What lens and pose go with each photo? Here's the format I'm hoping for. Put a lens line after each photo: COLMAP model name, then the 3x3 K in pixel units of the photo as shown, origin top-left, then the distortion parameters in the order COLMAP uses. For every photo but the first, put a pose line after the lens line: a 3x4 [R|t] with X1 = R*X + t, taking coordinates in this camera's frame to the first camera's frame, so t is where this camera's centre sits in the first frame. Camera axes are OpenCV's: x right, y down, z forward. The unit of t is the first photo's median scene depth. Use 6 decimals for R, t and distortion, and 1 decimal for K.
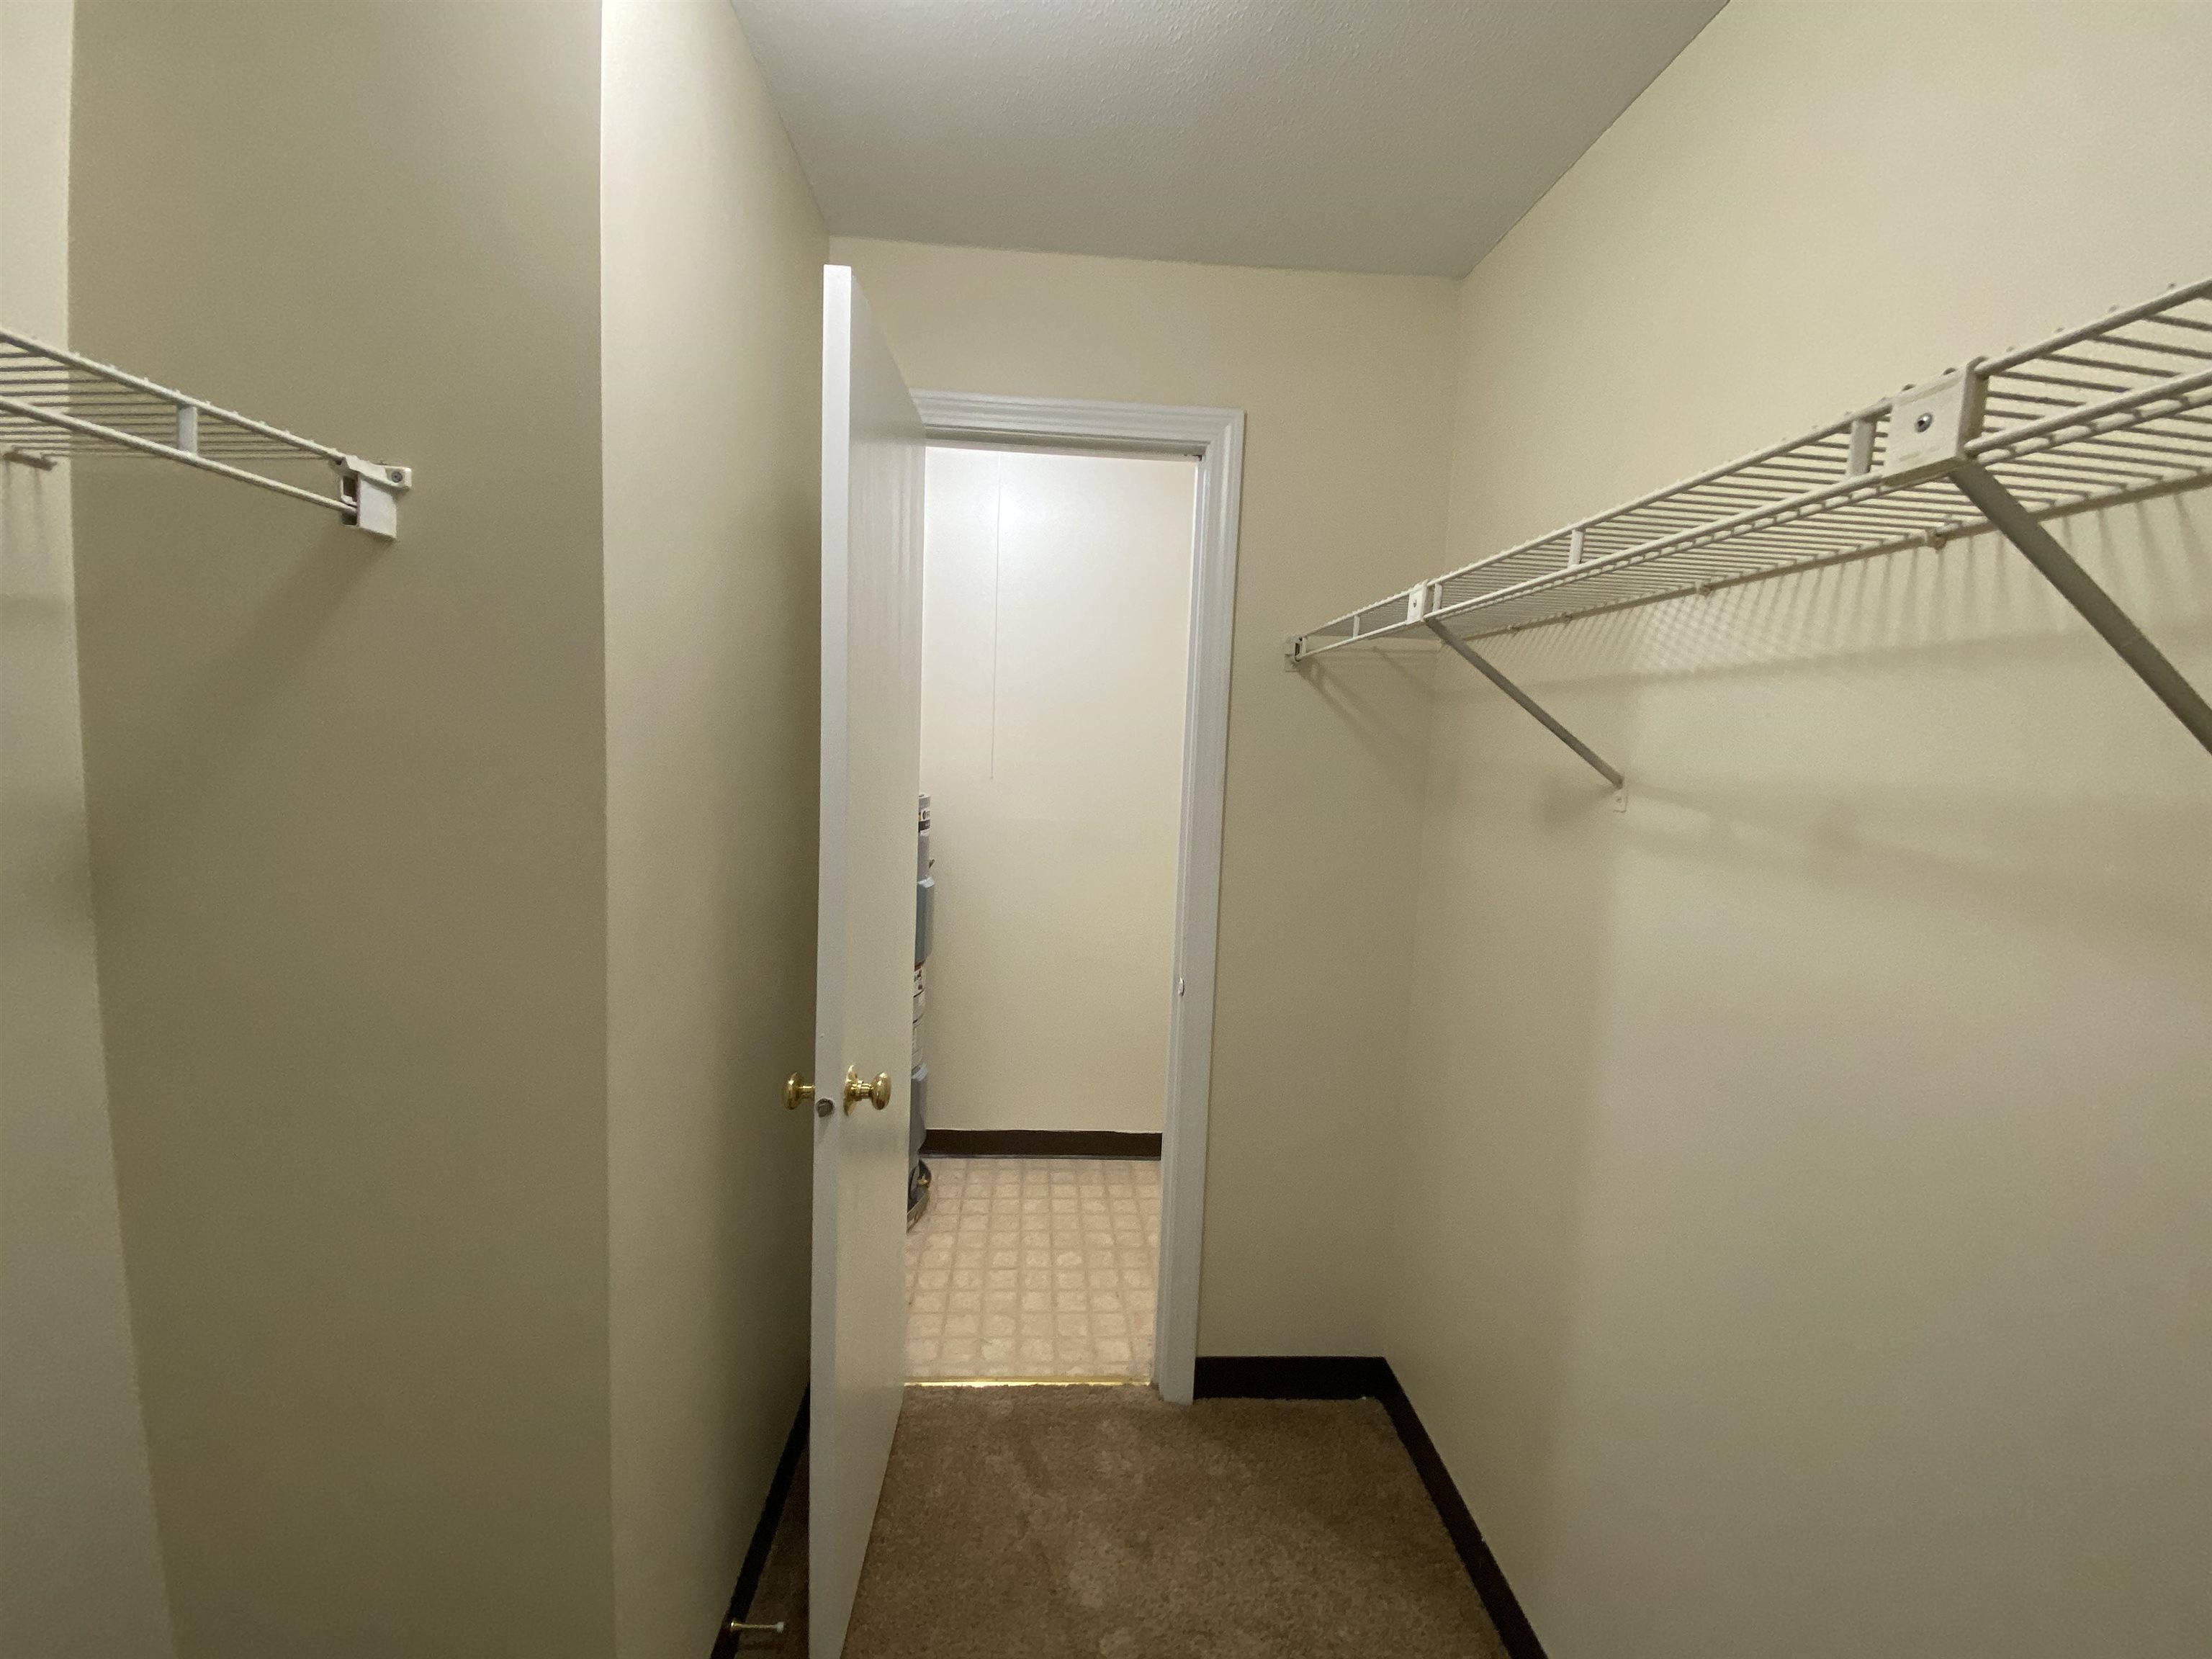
lens RADIAL K [[890.7, 0, 1090.8], [0, 890.7, 813.5], [0, 0, 1]] dist [0.011194, -0.016509]
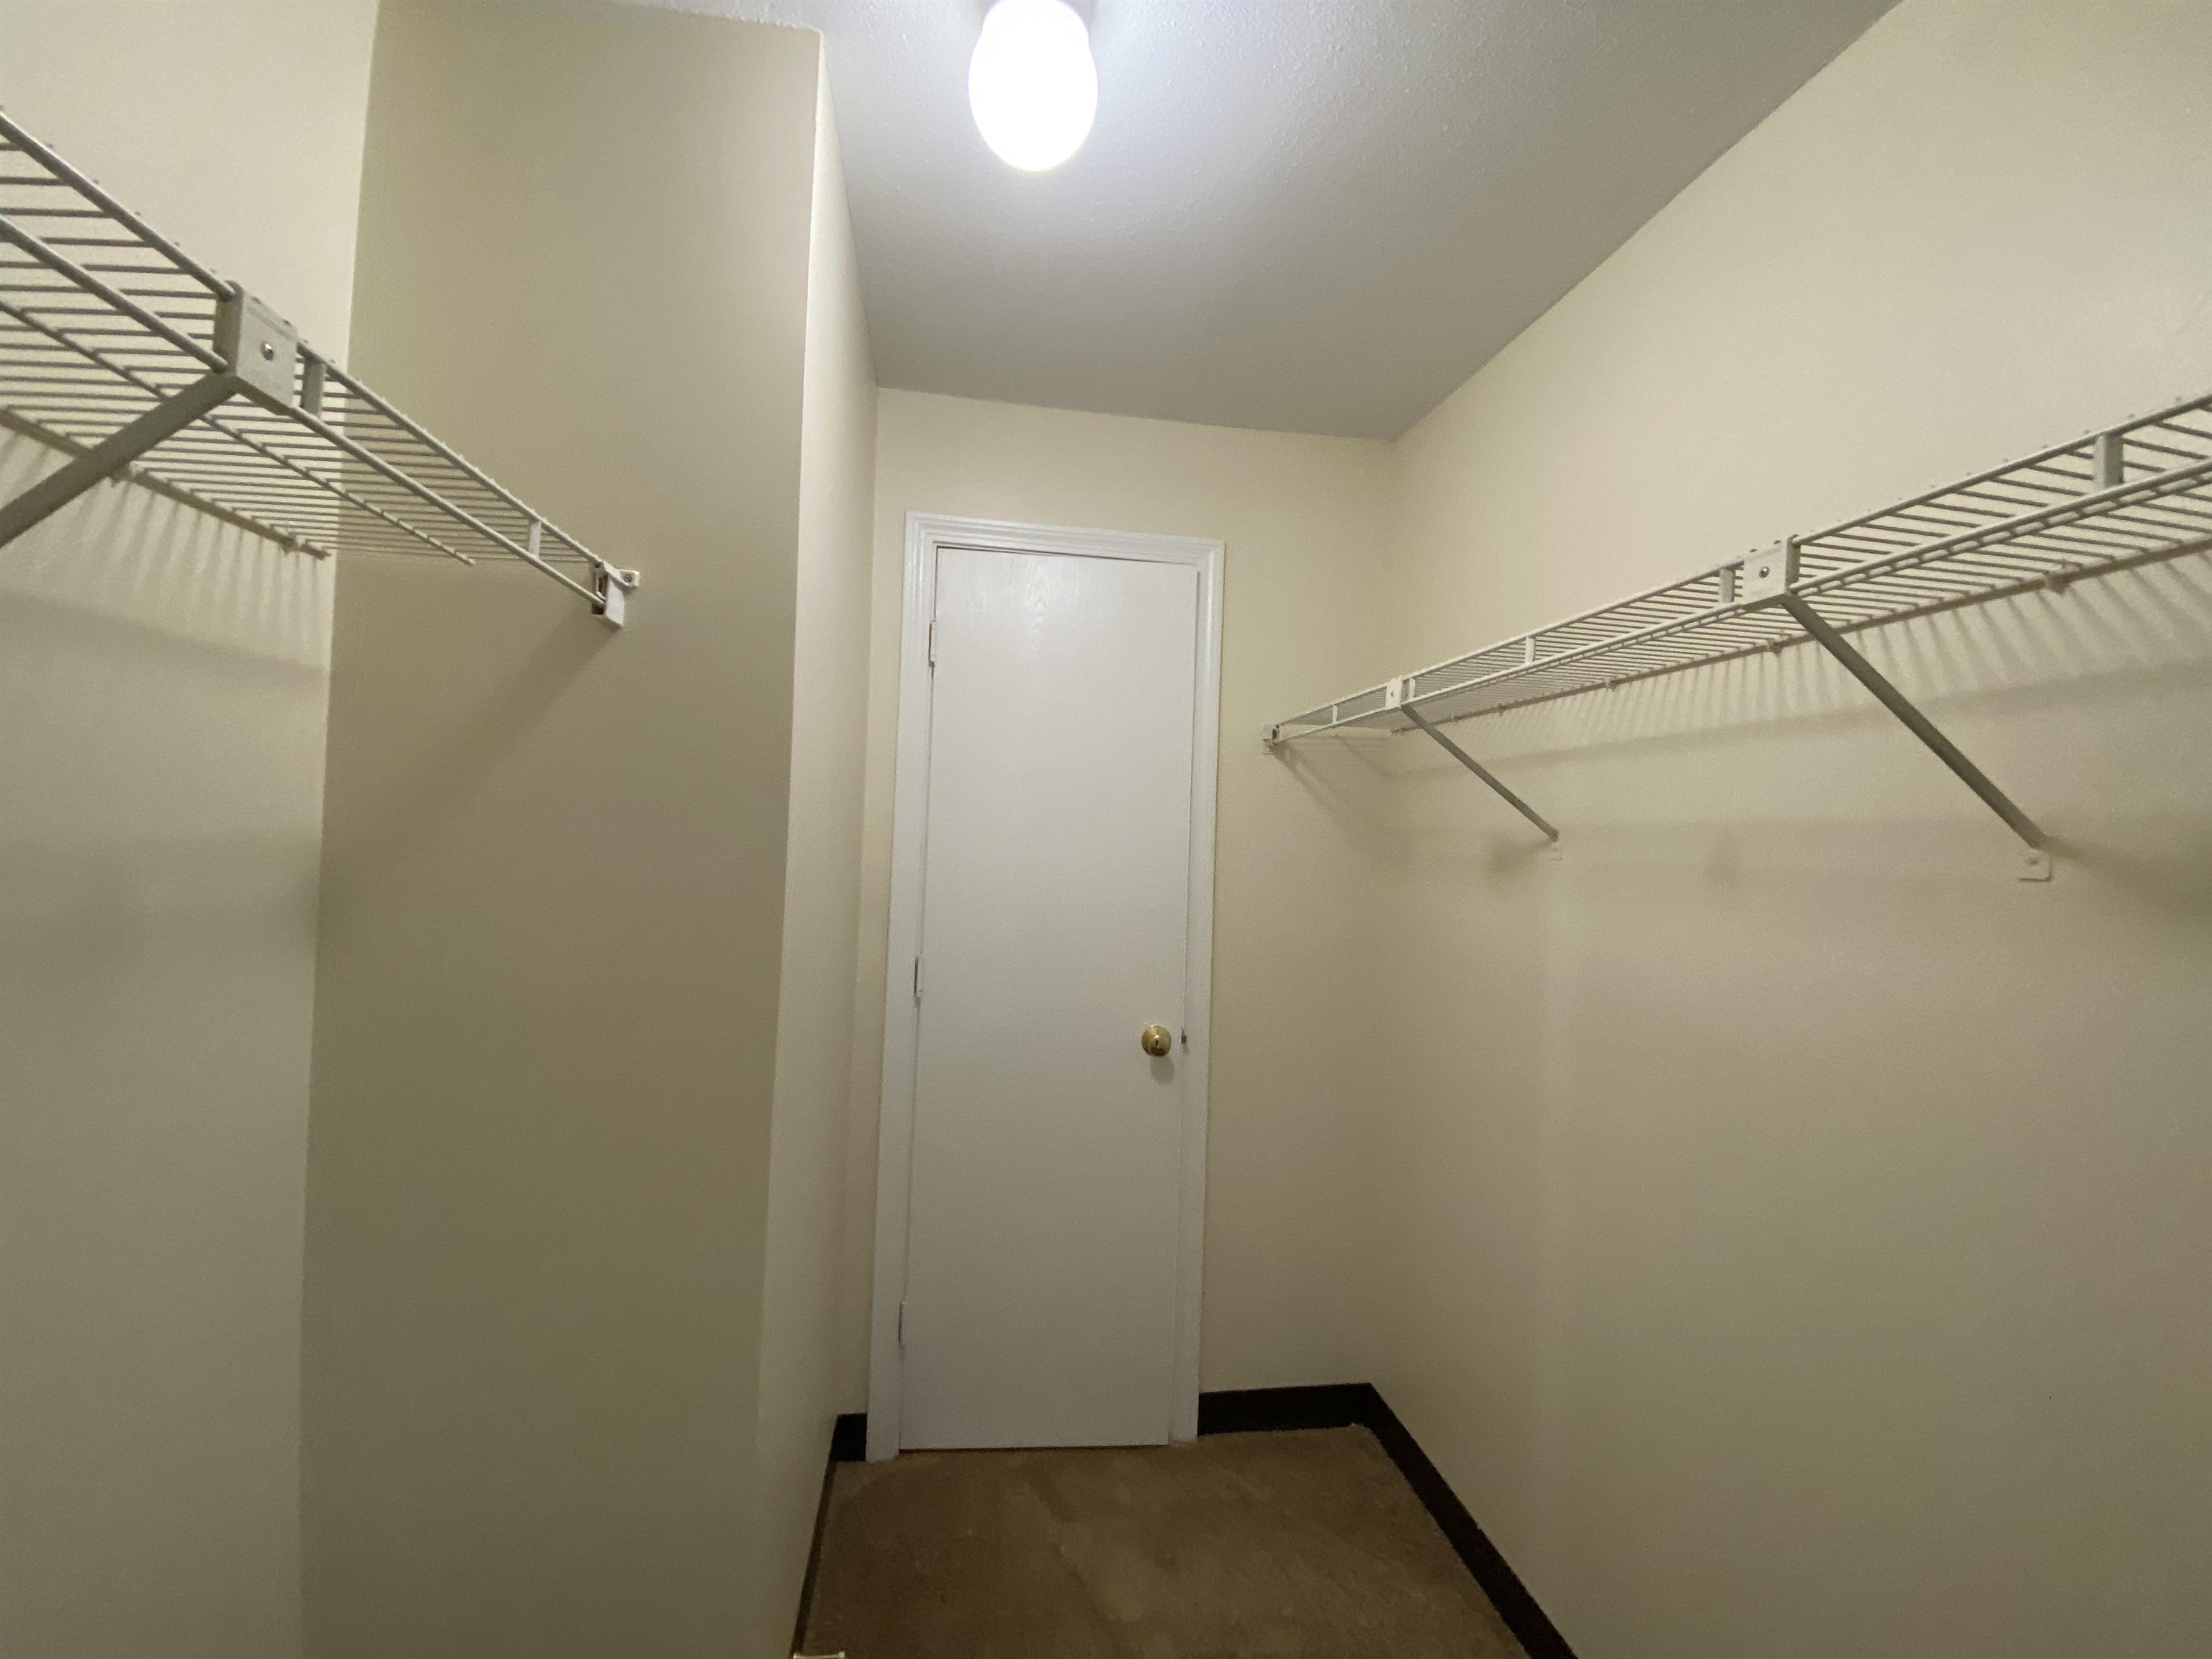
lens RADIAL K [[890.7, 0, 1090.8], [0, 890.7, 813.5], [0, 0, 1]] dist [0.011194, -0.016509]
pose [[0.995130, -0.001198, 0.098566, -0.267525], [0.012211, 0.993722, -0.111207, 0.097622], [-0.097814, 0.111869, 0.988897, -0.265308]]
